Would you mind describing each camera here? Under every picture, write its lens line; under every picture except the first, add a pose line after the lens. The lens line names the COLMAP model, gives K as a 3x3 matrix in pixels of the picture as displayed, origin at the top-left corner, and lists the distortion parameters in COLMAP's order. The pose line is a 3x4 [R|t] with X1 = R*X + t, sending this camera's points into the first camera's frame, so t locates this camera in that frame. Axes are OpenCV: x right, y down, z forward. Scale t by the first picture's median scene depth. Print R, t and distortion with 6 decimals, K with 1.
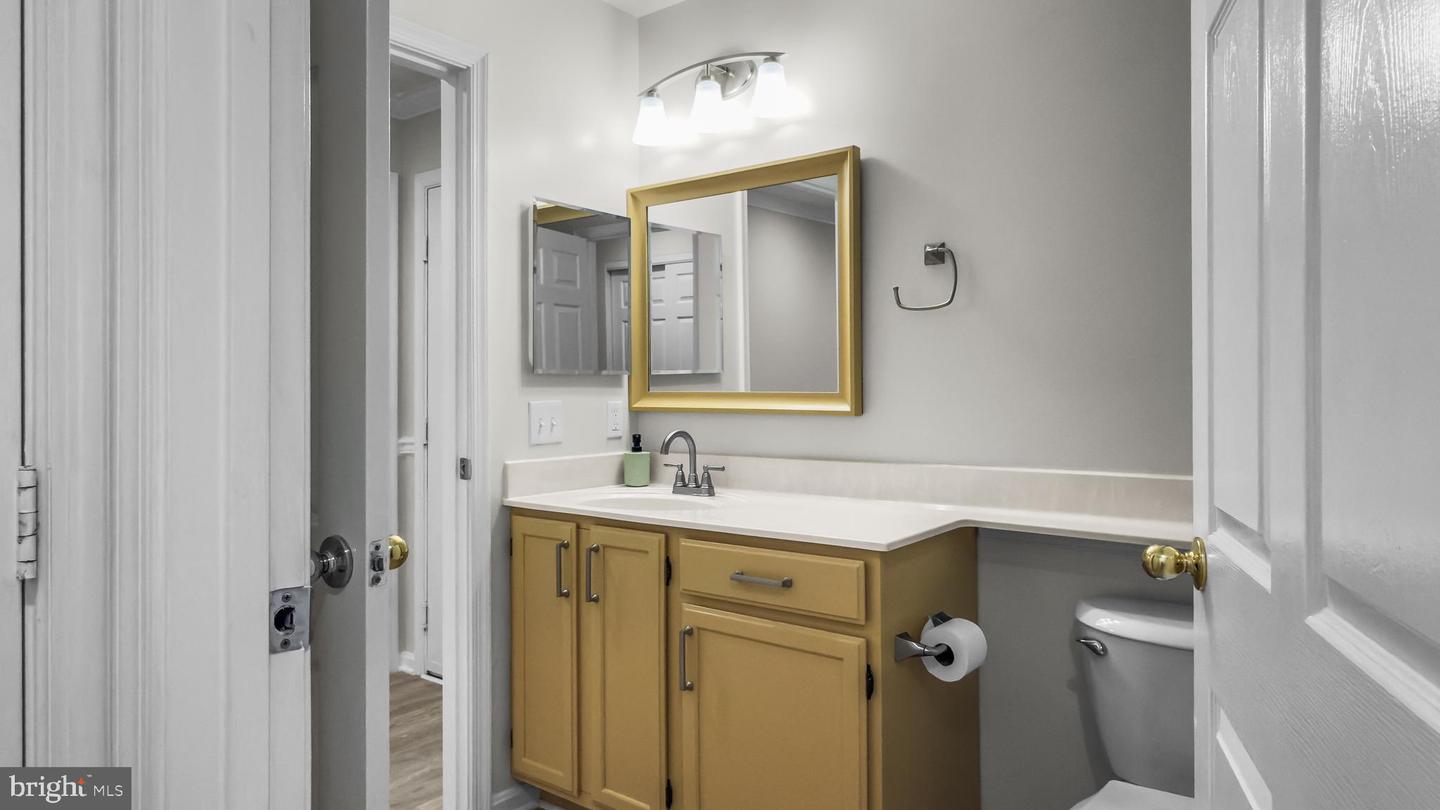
lens RADIAL K [[850.0, 0, 719.9], [0, 850.0, 393.4], [0, 0, 1]] dist [0.001385, -0.000025]
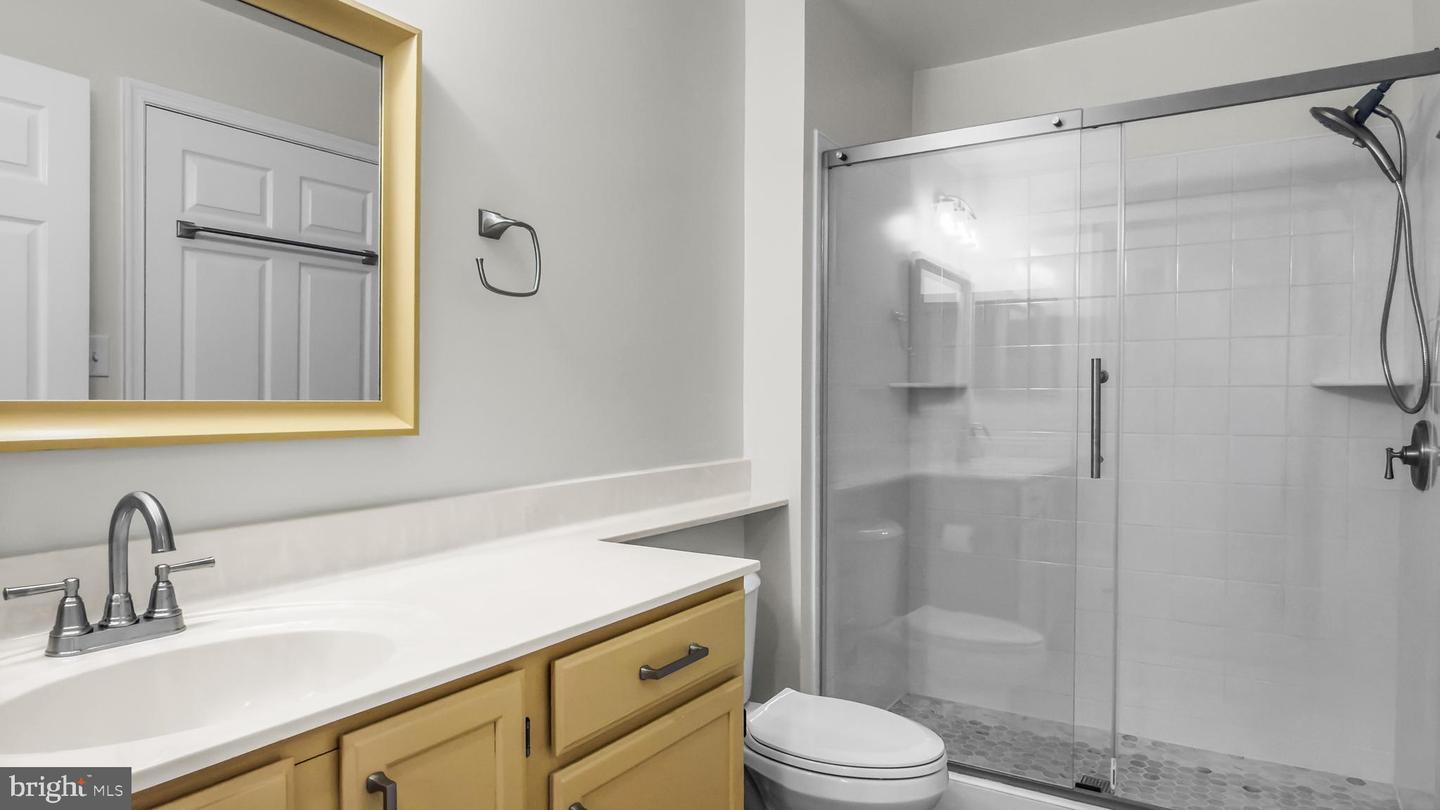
lens RADIAL K [[850.0, 0, 721.5], [0, 850.0, 402.7], [0, 0, 1]] dist [0.001385, -0.000025]
pose [[-0.083244, -0.006623, 0.996507, -0.489898], [0.007428, 0.999946, 0.007267, -0.002027], [-0.996501, 0.008007, -0.083191, 0.750179]]
